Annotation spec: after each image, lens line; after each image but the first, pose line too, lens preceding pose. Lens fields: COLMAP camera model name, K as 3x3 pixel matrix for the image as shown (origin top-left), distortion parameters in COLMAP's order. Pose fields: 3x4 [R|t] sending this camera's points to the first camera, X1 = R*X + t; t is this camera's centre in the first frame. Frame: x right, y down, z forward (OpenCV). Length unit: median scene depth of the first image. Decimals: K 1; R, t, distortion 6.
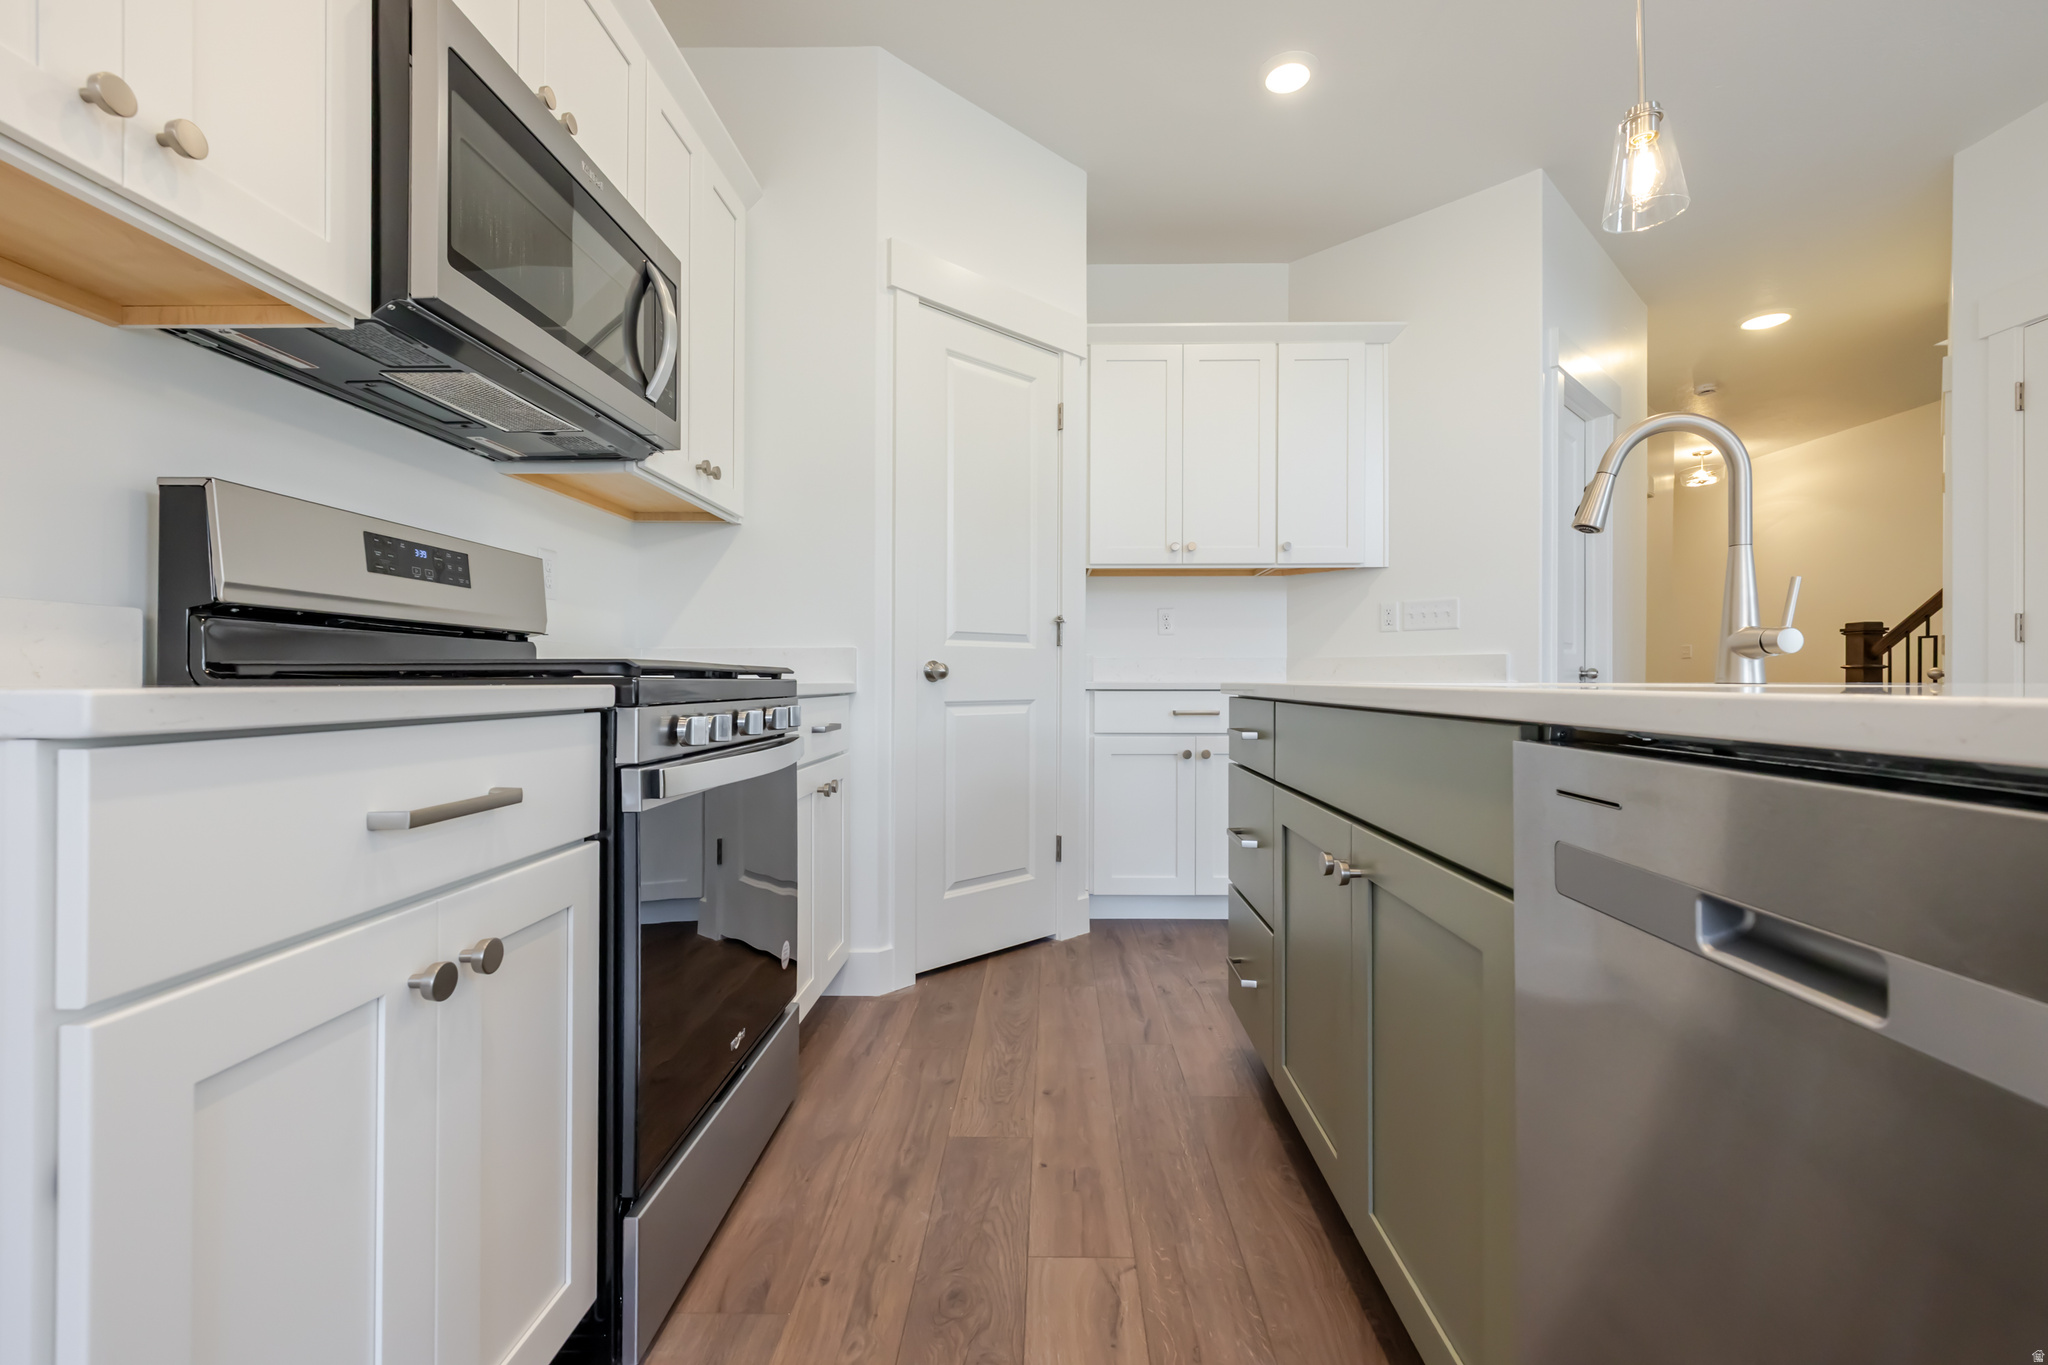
lens RADIAL K [[863.6, 0, 977.9], [0, 863.6, 674.8], [0, 0, 1]] dist [0.001740, 0.000264]
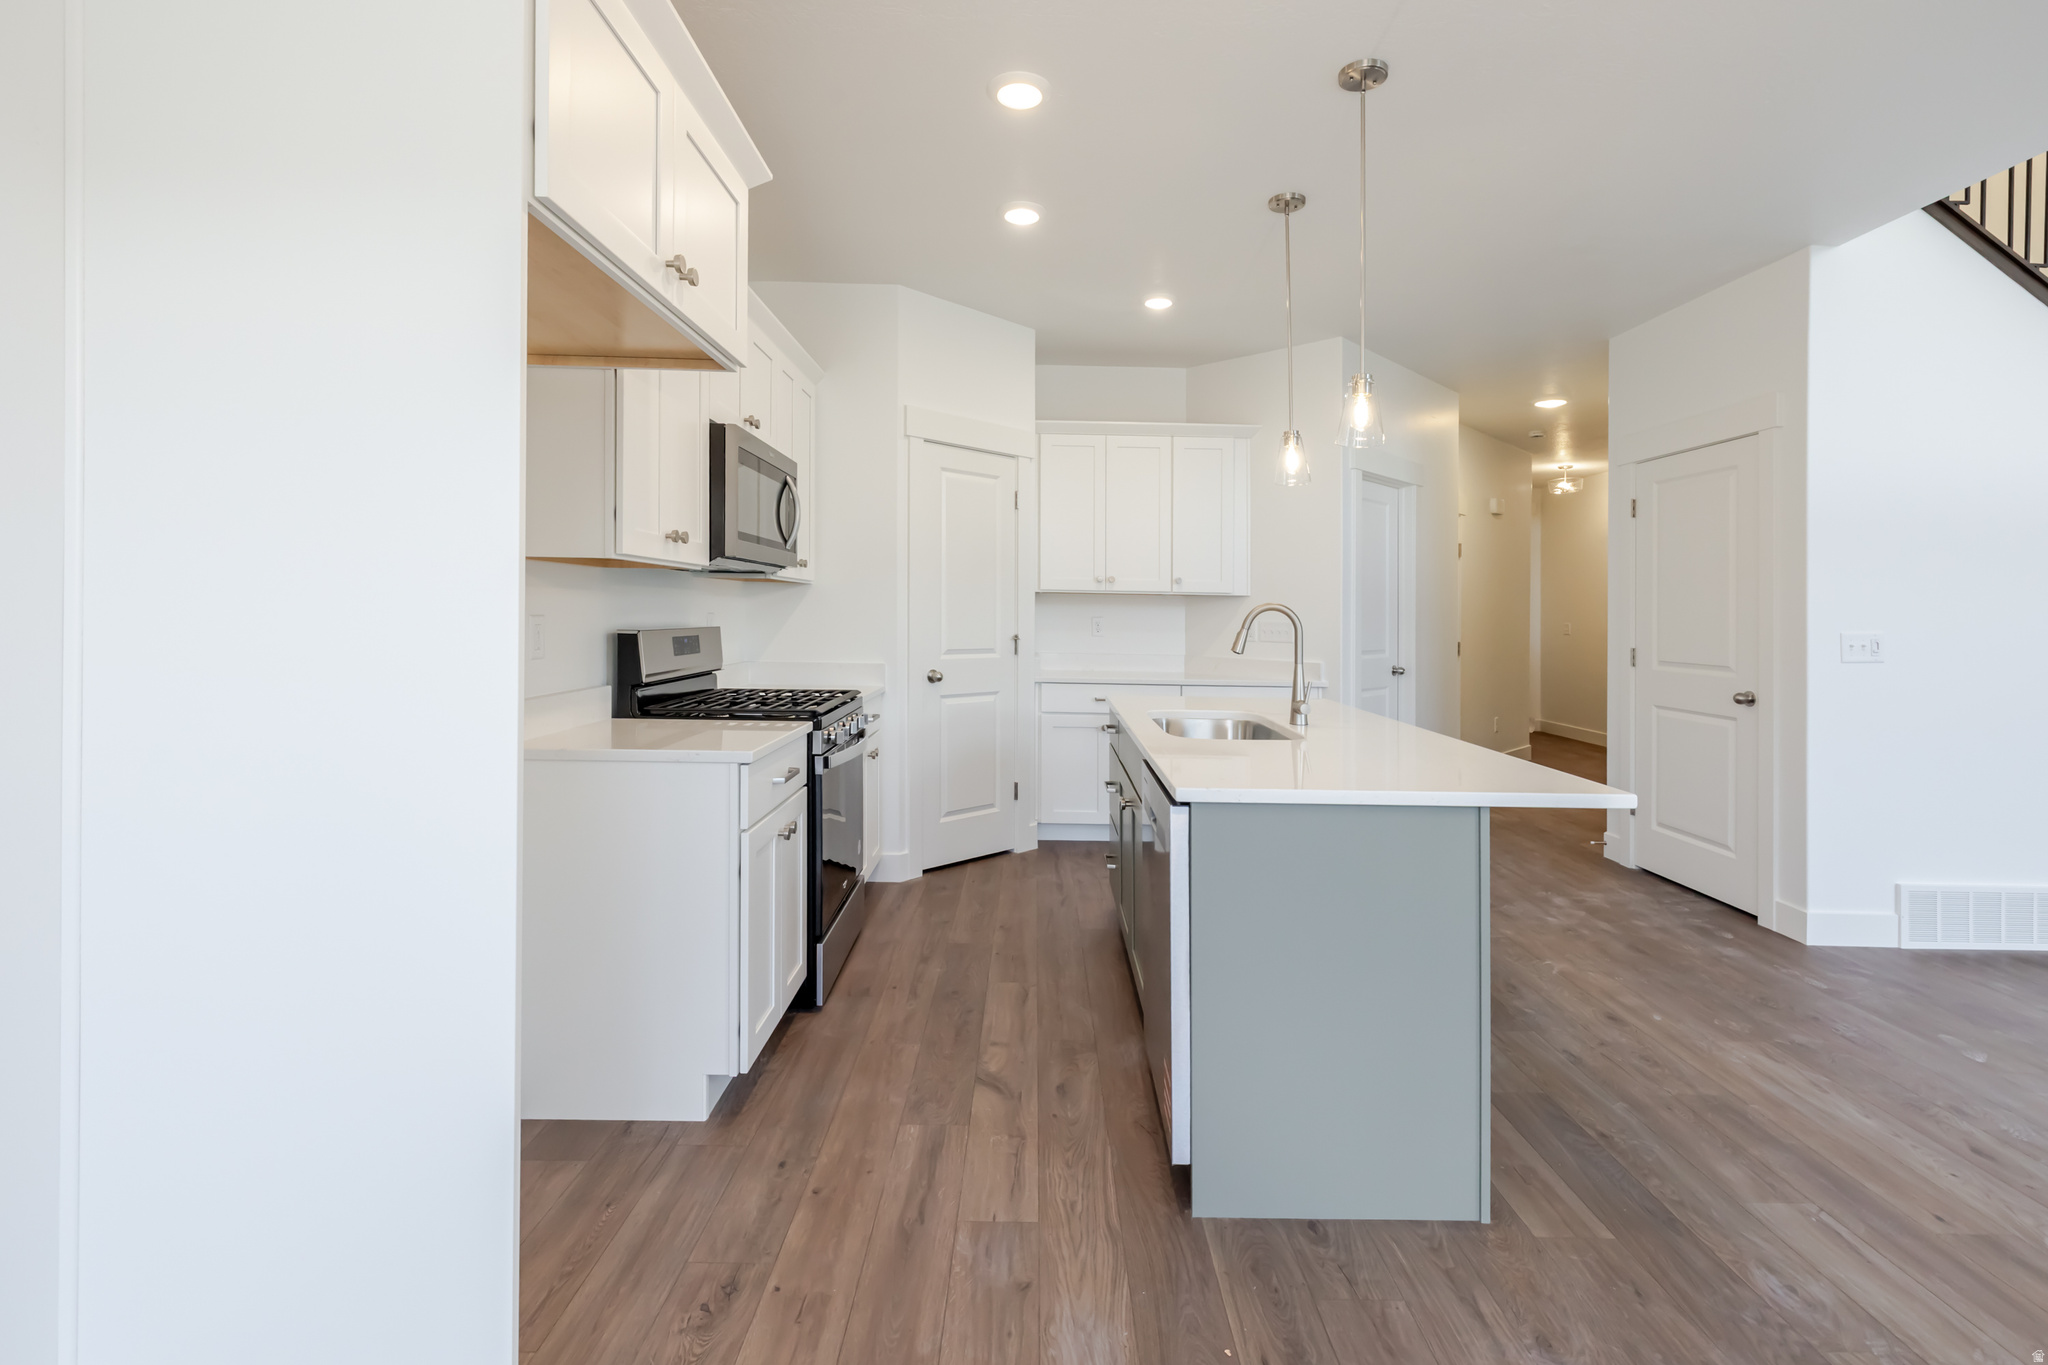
lens RADIAL K [[905.5, 0, 893.7], [0, 905.5, 602.5], [0, 0, 1]] dist [0.000464, -0.000104]
pose [[0.997646, -0.001080, -0.068563, -0.010748], [0.000837, 0.999993, -0.003572, -0.138329], [0.068567, 0.003506, 0.997640, -0.667932]]
